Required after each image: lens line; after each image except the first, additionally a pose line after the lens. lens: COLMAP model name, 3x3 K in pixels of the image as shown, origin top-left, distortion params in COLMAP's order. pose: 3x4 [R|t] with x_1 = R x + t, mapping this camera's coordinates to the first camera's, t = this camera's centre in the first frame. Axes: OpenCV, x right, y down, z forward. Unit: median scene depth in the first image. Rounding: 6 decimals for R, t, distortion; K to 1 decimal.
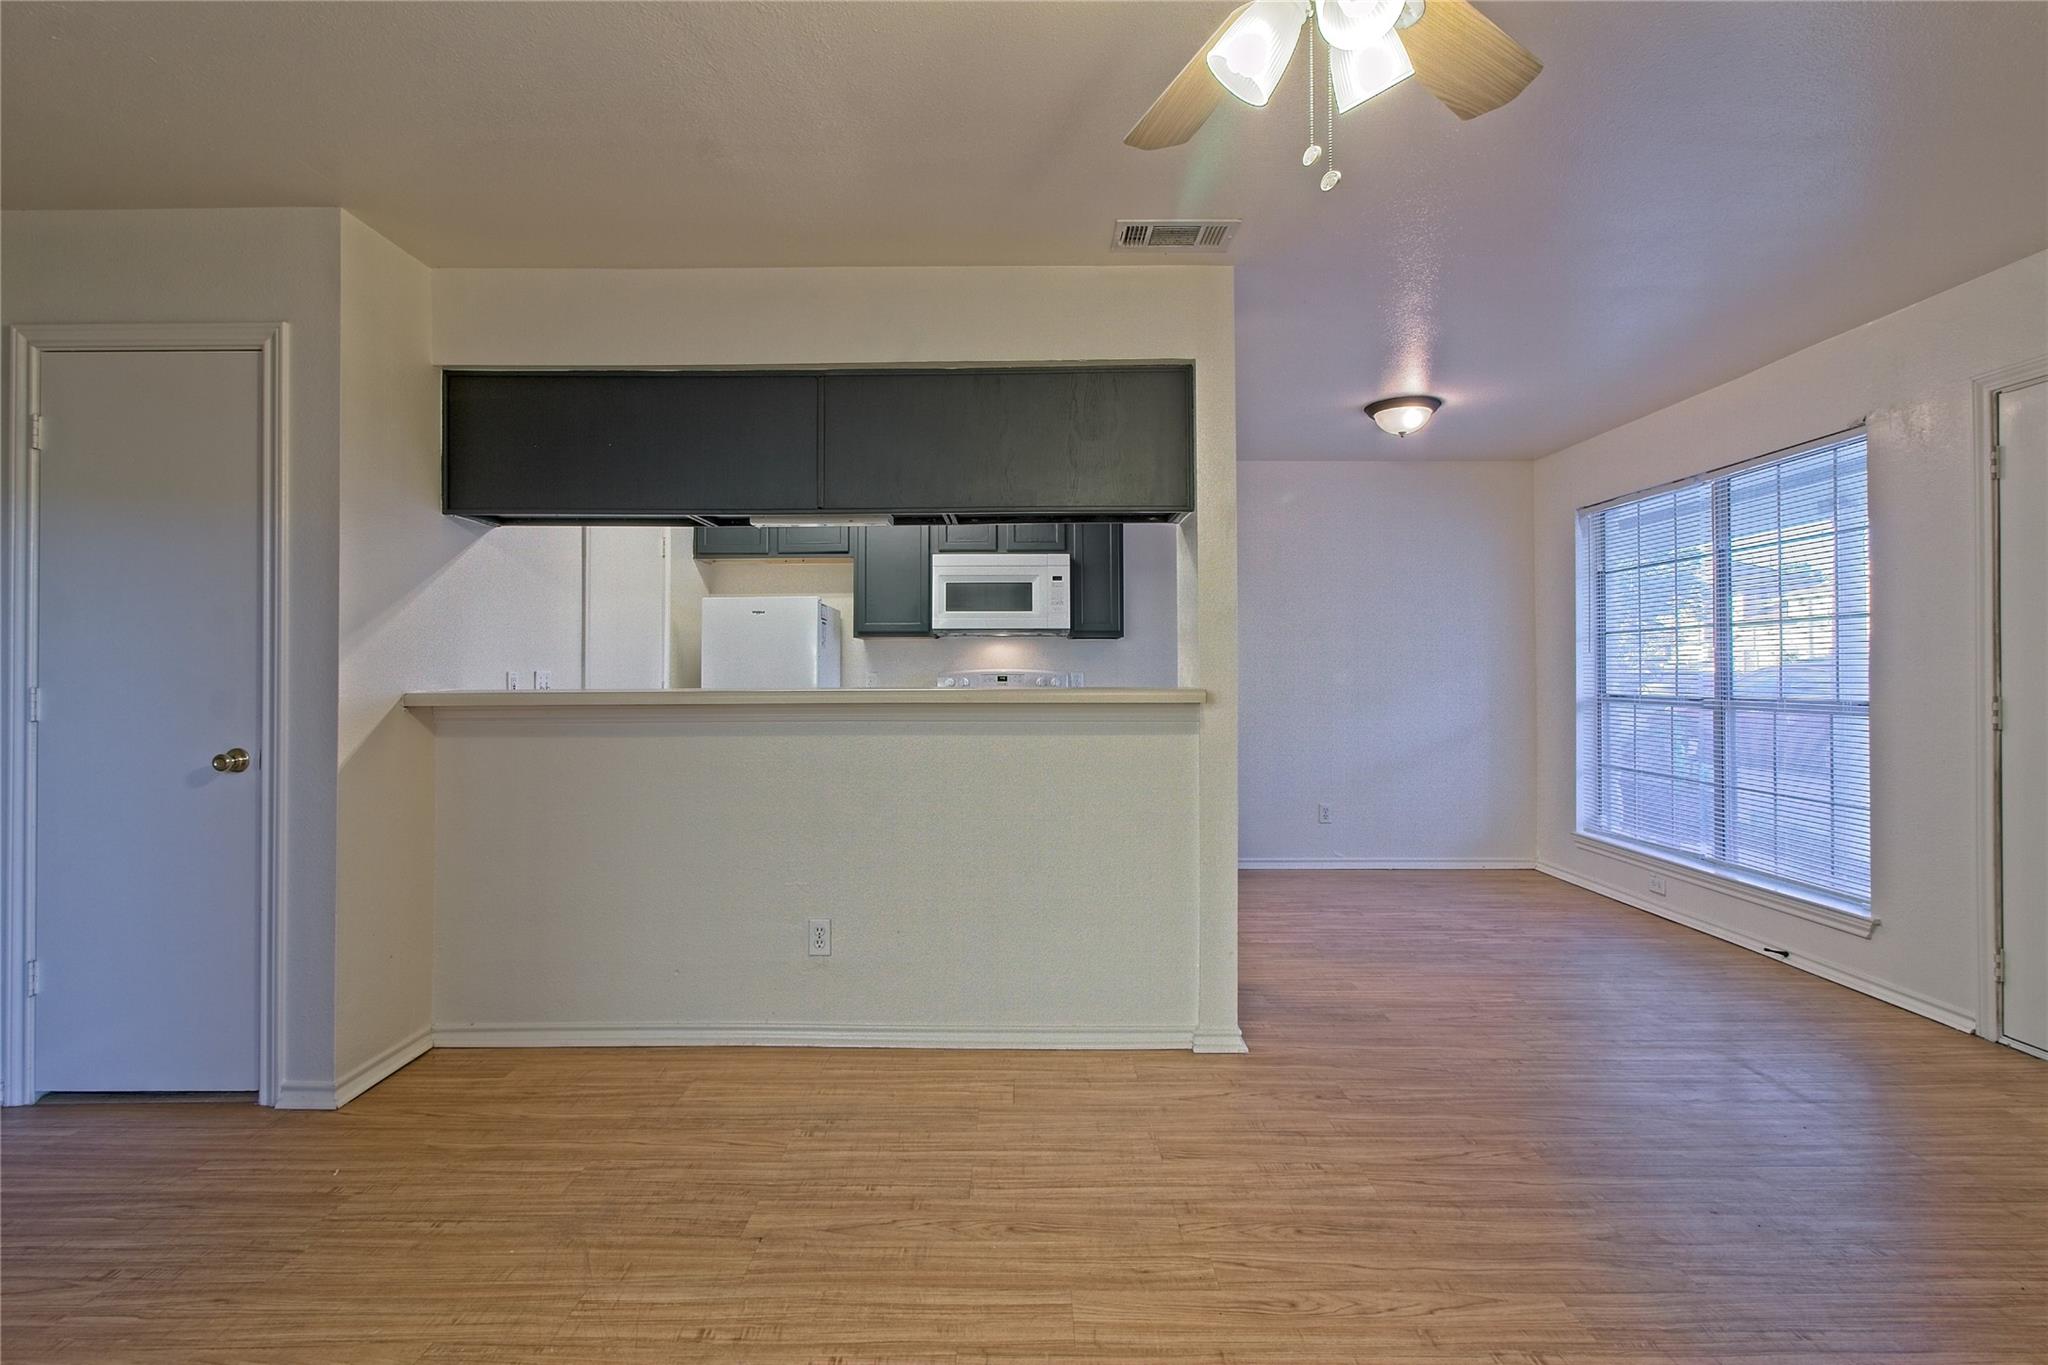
lens RADIAL K [[938.7, 0, 1017.2], [0, 938.7, 663.5], [0, 0, 1]] dist [0.000120, 0.000347]
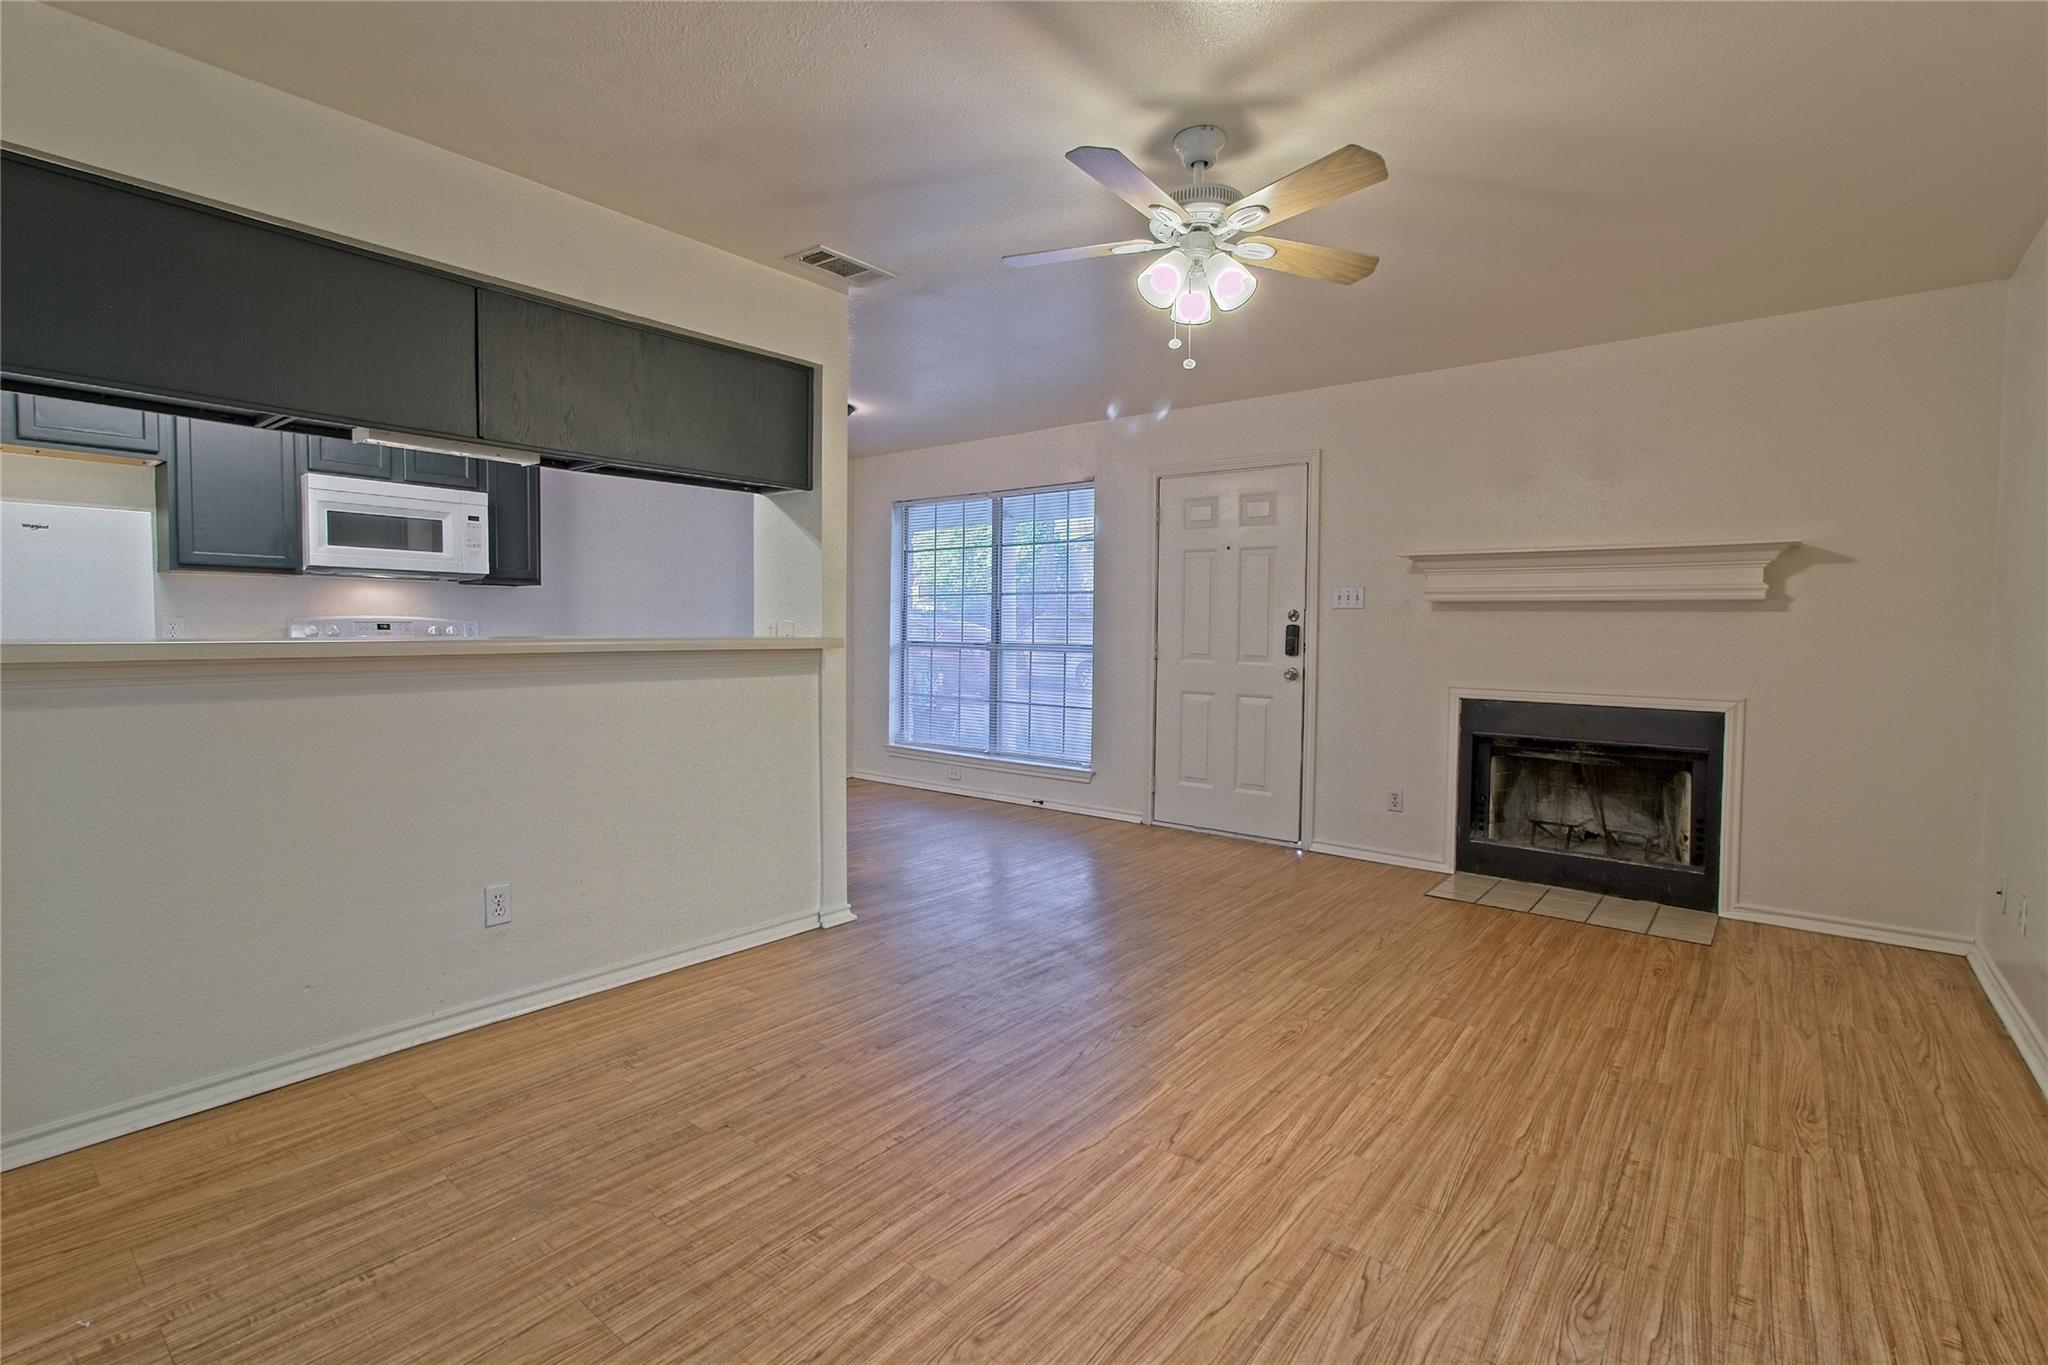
lens RADIAL K [[948.7, 0, 1000.9], [0, 948.7, 655.8], [0, 0, 1]] dist [-0.011379, 0.008906]
pose [[0.636293, -0.017193, 0.771256, -0.643225], [-0.017129, 0.999190, 0.036405, 0.002047], [-0.771257, -0.036375, 0.635484, 0.032155]]
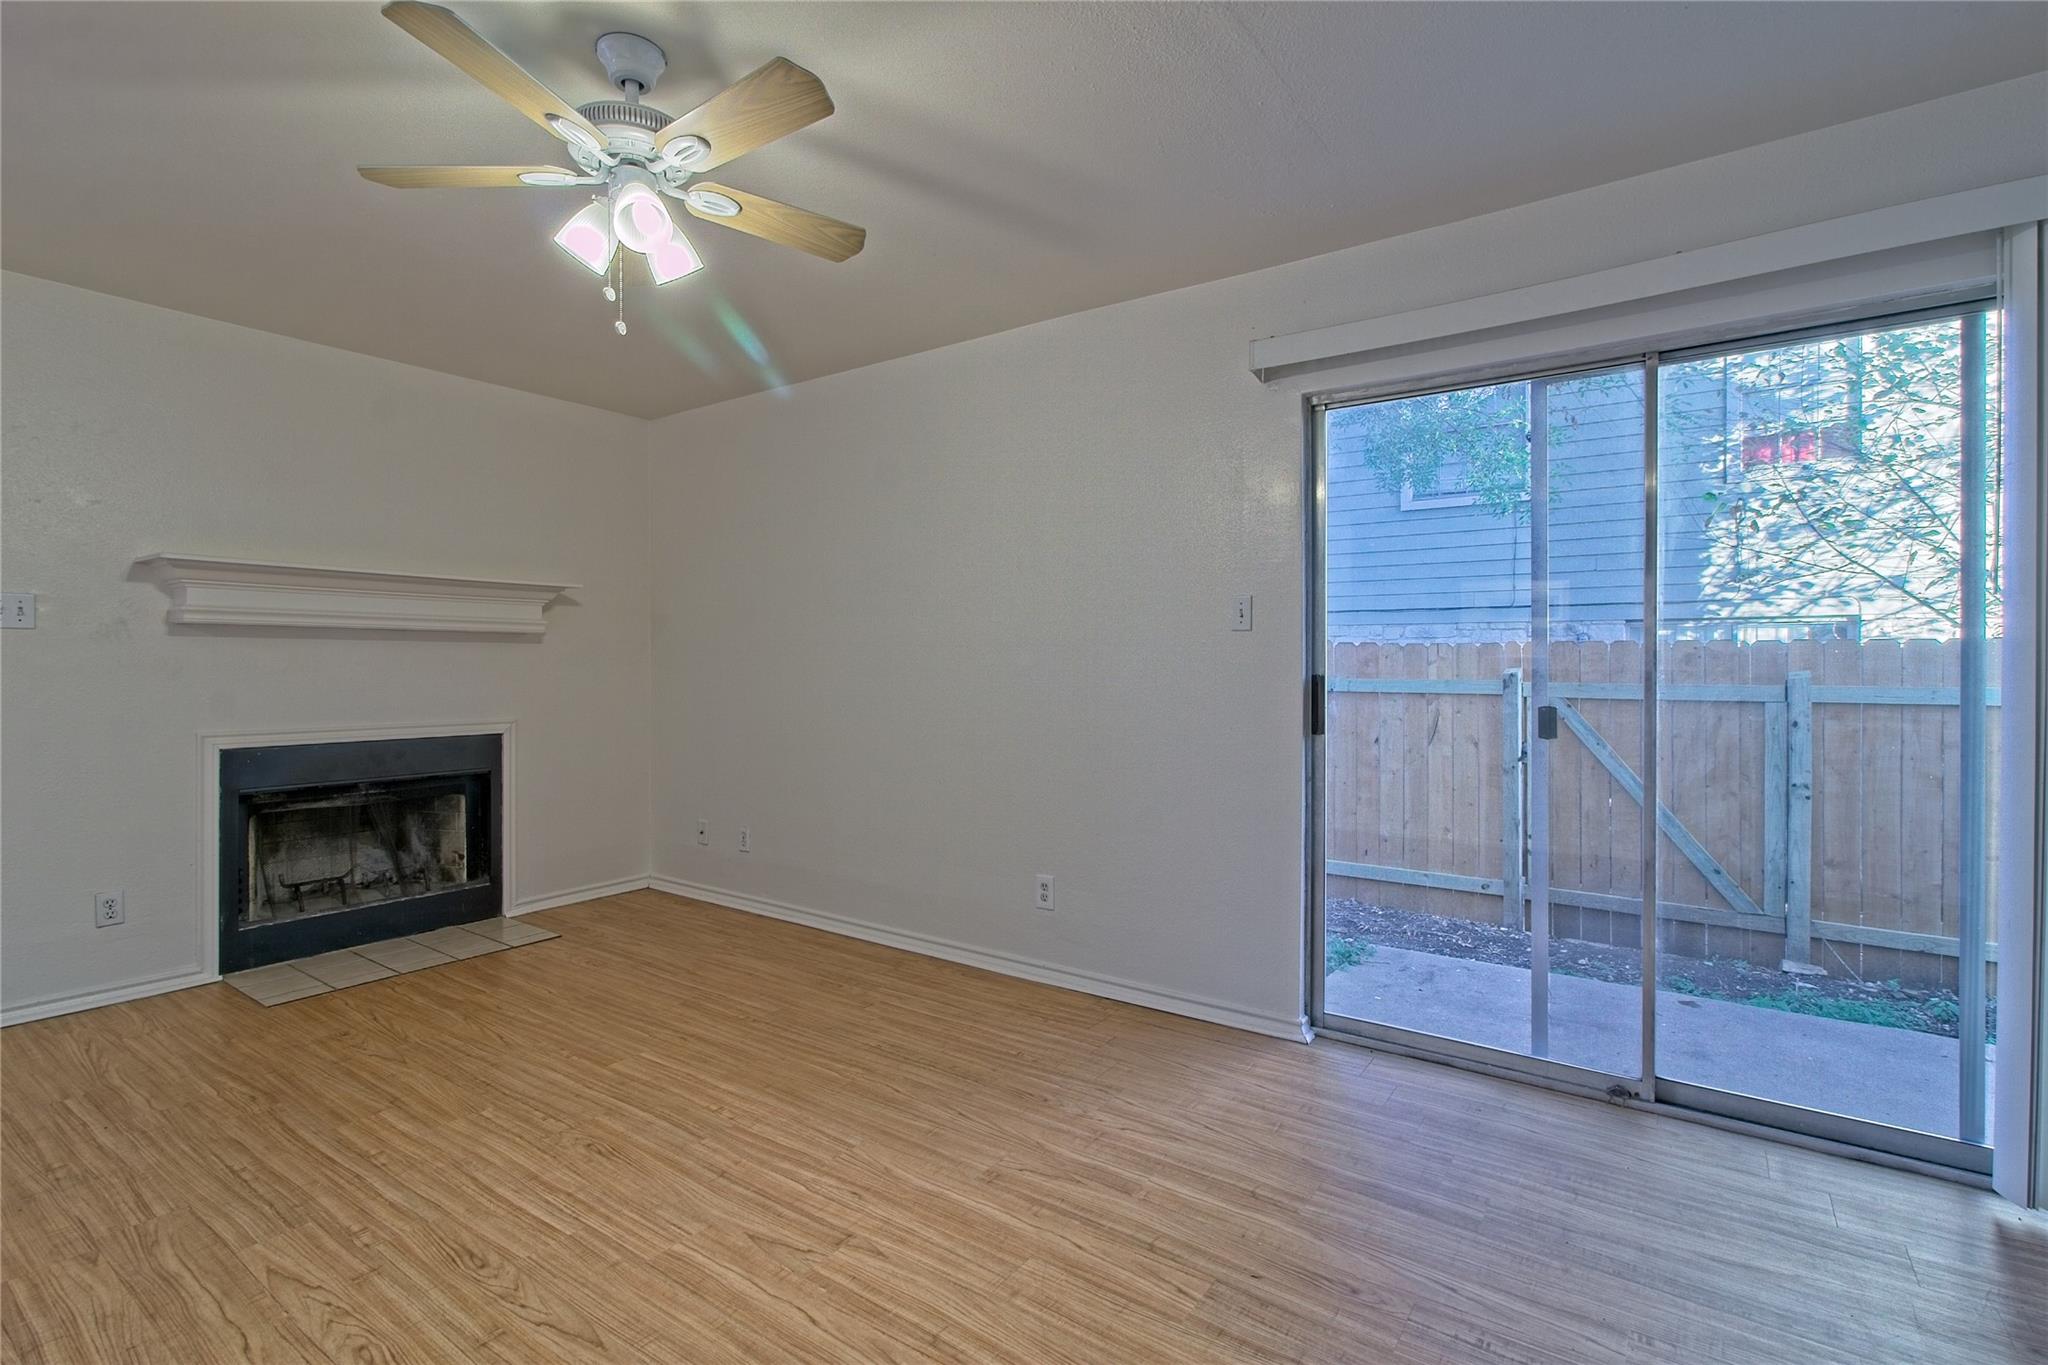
lens RADIAL K [[943.8, 0, 1028.4], [0, 943.8, 657.8], [0, 0, 1]] dist [0.000649, 0.001044]
pose [[-0.822807, 0.000998, 0.568319, -0.480028], [-0.007616, 0.999889, -0.012781, 0.006973], [-0.568269, -0.014845, -0.822709, 0.869837]]
